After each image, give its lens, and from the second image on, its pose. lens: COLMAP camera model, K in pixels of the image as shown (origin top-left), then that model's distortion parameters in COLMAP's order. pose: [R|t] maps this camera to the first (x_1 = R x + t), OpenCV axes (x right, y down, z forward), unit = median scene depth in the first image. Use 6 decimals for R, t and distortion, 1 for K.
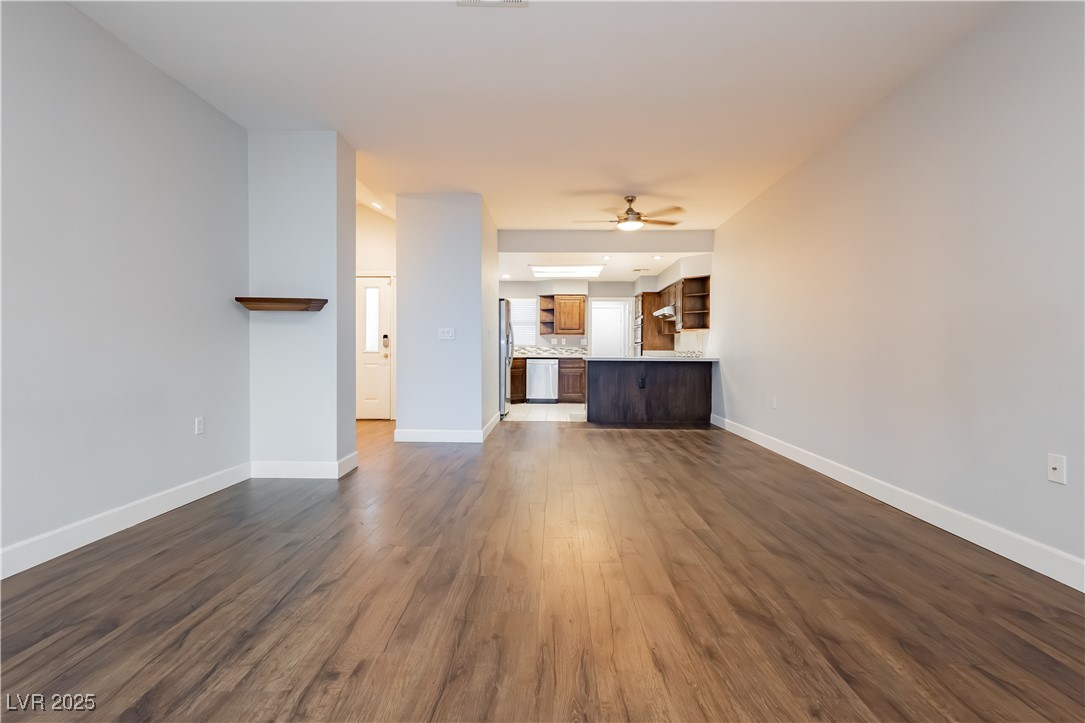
lens RADIAL K [[497.2, 0, 543.7], [0, 497.2, 358.9], [0, 0, 1]] dist [0.000506, 0.000148]
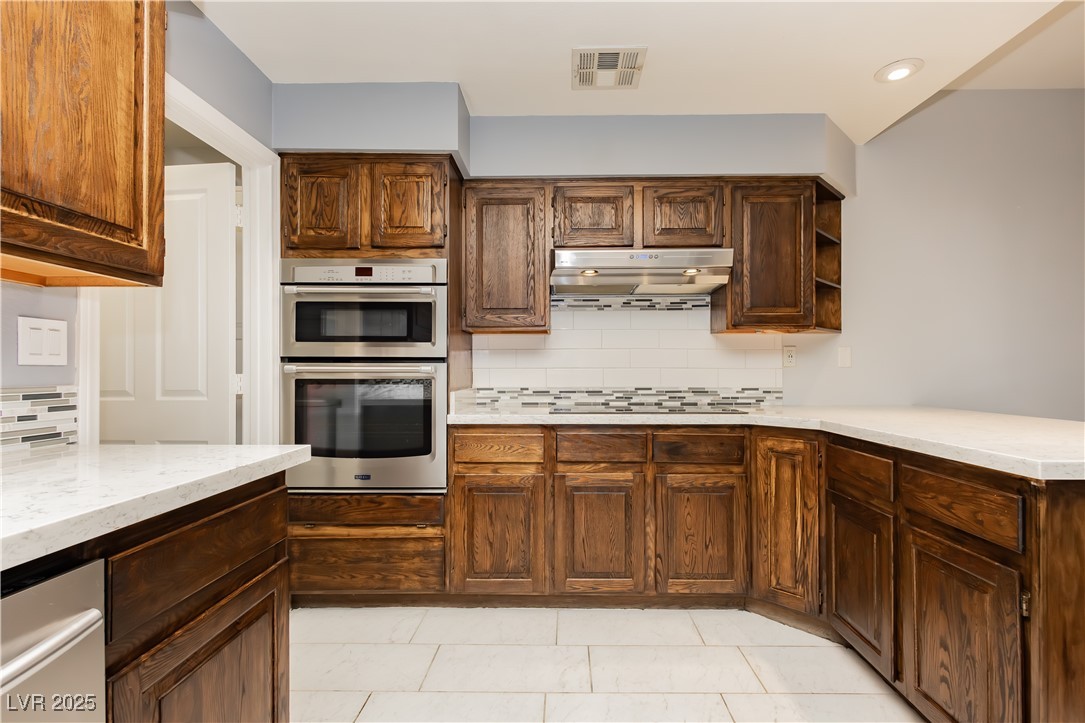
lens RADIAL K [[504.5, 0, 552.6], [0, 504.5, 365.9], [0, 0, 1]] dist [0.001311, 0.000057]
pose [[-0.018097, 0.002118, 0.999834, -0.049394], [0.015366, 0.999880, -0.001840, -0.026906], [-0.999718, 0.015330, -0.018128, 0.911625]]
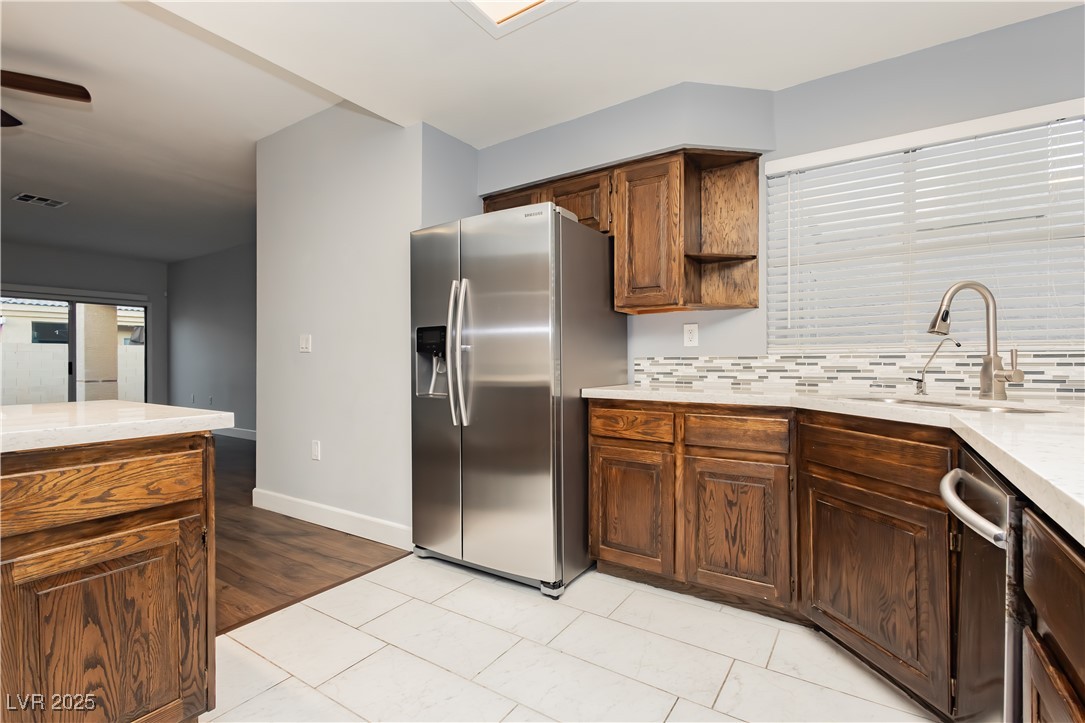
lens RADIAL K [[497.2, 0, 543.7], [0, 497.2, 358.9], [0, 0, 1]] dist [0.000506, 0.000148]
pose [[-0.524778, -0.008120, -0.851200, 0.138738], [-0.011053, 0.999935, -0.002725, -0.020639], [0.851167, 0.007978, -0.524834, 0.954797]]
